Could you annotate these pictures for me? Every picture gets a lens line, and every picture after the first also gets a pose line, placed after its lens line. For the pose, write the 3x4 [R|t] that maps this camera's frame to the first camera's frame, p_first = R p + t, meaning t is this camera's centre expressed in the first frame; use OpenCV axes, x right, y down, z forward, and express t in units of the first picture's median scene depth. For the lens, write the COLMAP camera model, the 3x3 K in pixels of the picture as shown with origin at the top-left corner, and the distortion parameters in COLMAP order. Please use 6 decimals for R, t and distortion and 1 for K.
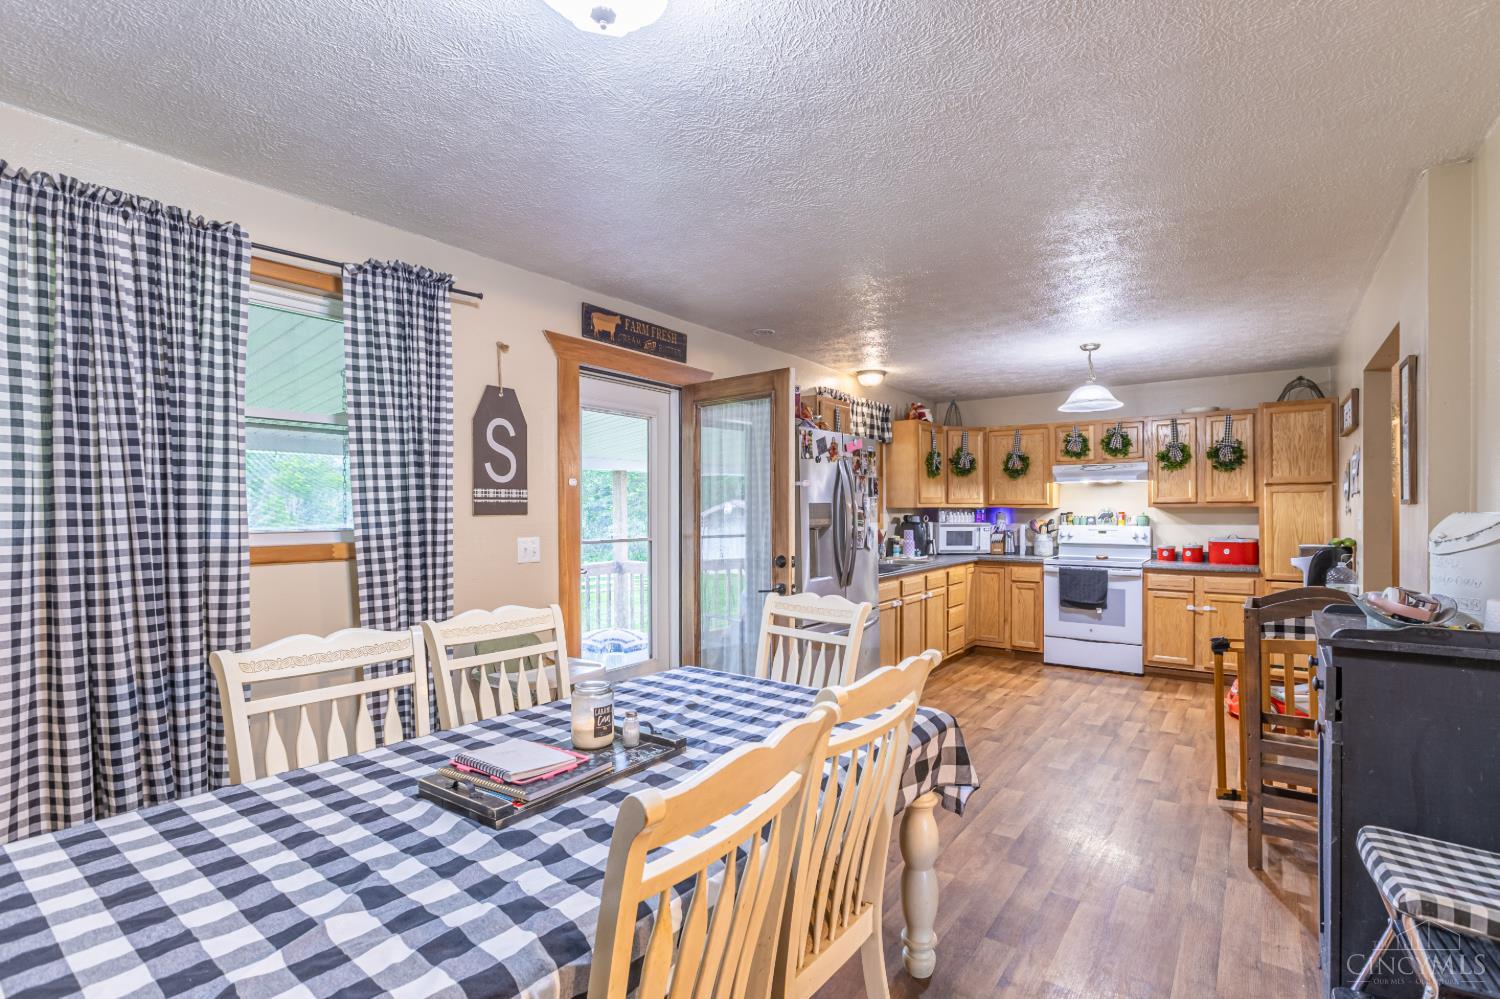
lens RADIAL K [[688.1, 0, 765.1], [0, 688.1, 513.8], [0, 0, 1]] dist [-0.001685, 0.000431]
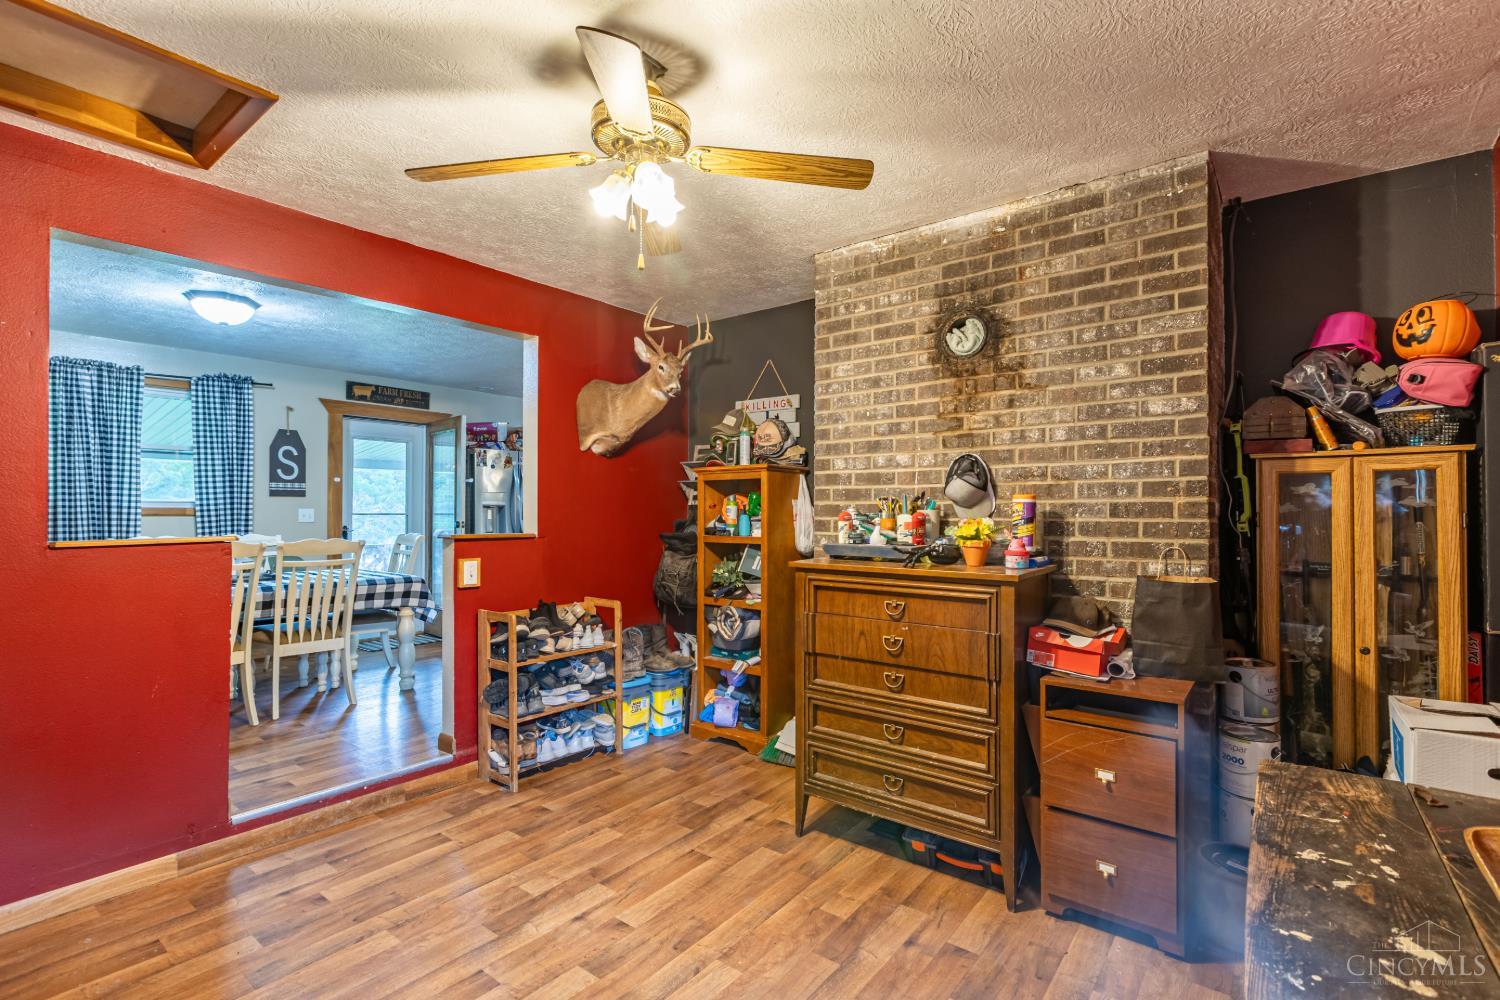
lens RADIAL K [[688.1, 0, 736.2], [0, 688.1, 504.3], [0, 0, 1]] dist [-0.001685, 0.000431]
pose [[0.998699, 0.000825, -0.050985, 0.739869], [-0.001835, 0.999803, -0.019768, 0.045211], [0.050958, 0.019836, 0.998504, -0.649813]]
